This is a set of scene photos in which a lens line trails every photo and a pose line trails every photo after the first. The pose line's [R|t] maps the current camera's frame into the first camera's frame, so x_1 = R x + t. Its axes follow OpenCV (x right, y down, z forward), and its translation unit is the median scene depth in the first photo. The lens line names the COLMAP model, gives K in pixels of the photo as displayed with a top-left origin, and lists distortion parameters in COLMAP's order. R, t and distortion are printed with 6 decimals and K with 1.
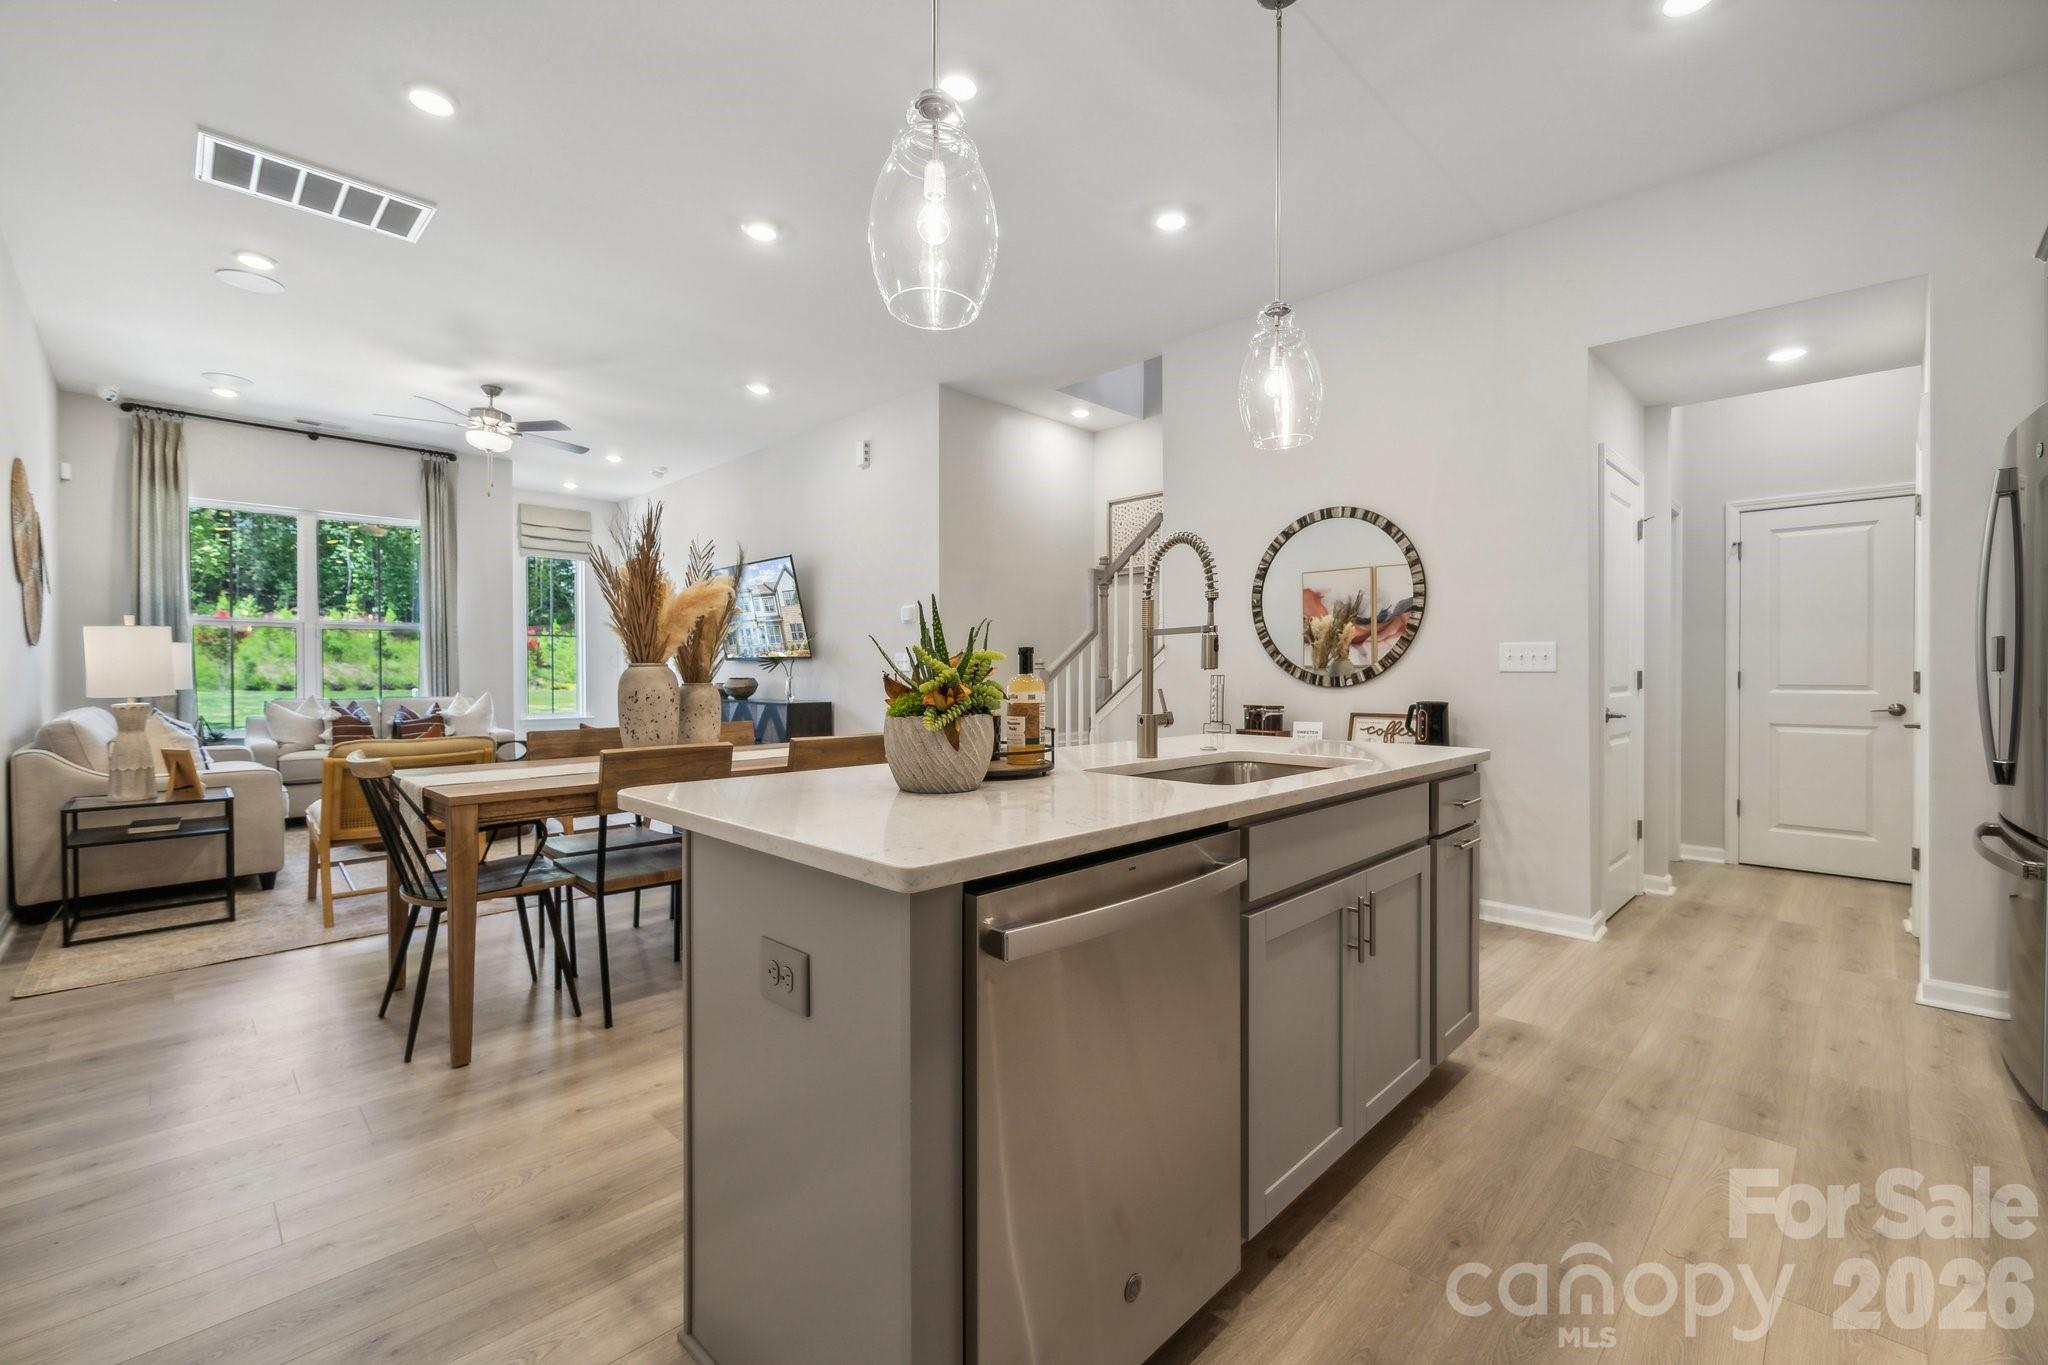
lens RADIAL K [[868.8, 0, 1021.8], [0, 868.8, 673.0], [0, 0, 1]] dist [-0.001044, -0.000071]
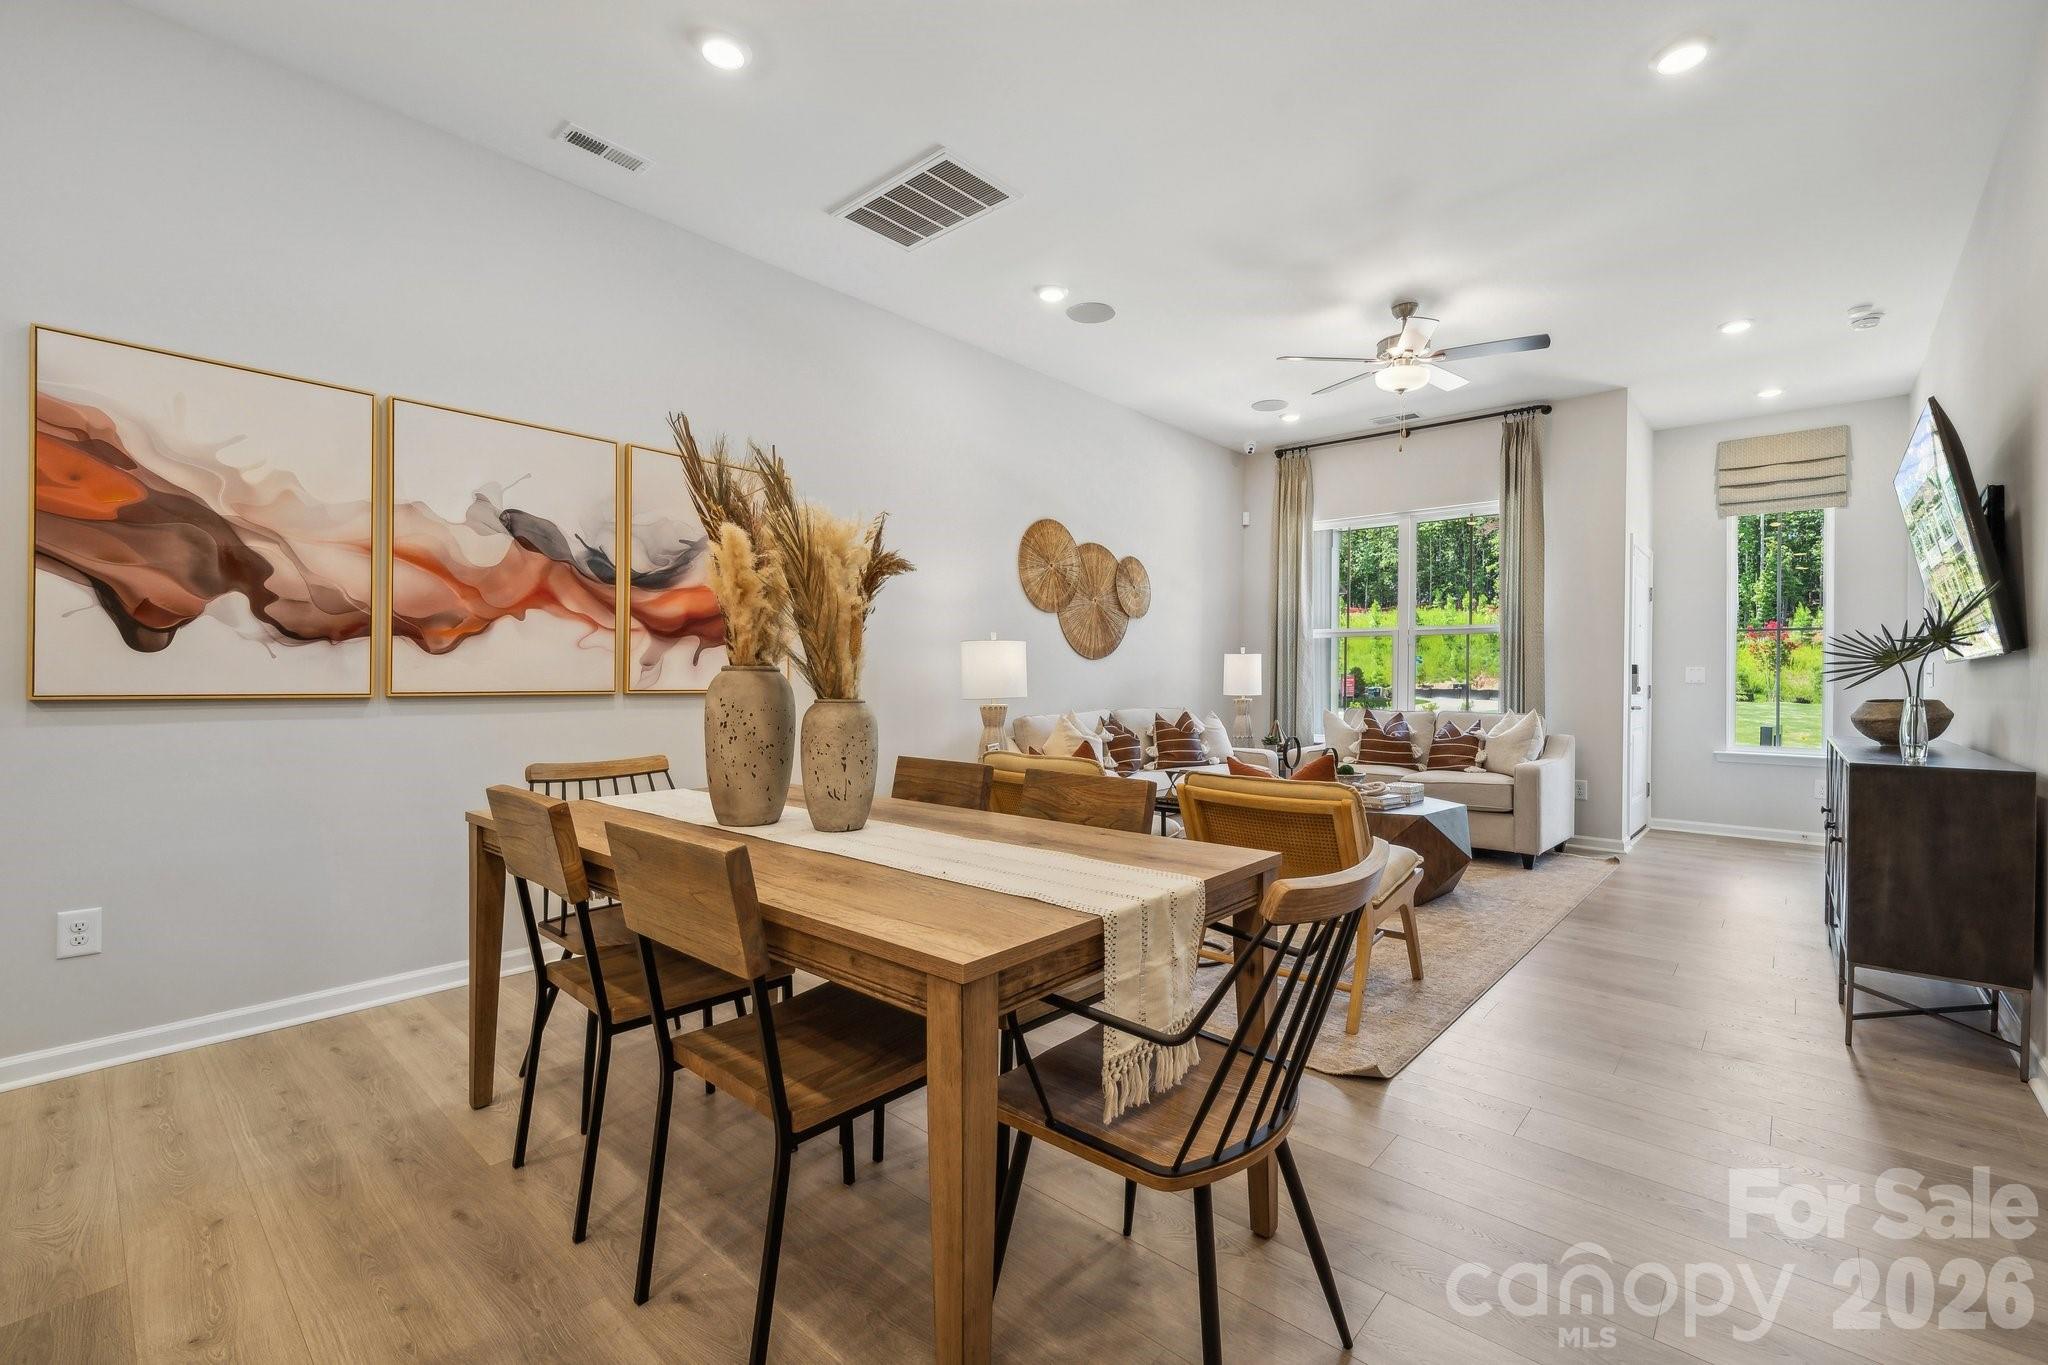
lens RADIAL K [[868.8, 0, 1021.8], [0, 868.8, 673.0], [0, 0, 1]] dist [-0.001044, -0.000071]
pose [[0.055831, -0.005052, -0.998427, 0.114656], [-0.012770, 0.999902, -0.005773, -0.000615], [0.998359, 0.013072, 0.055761, 0.579926]]
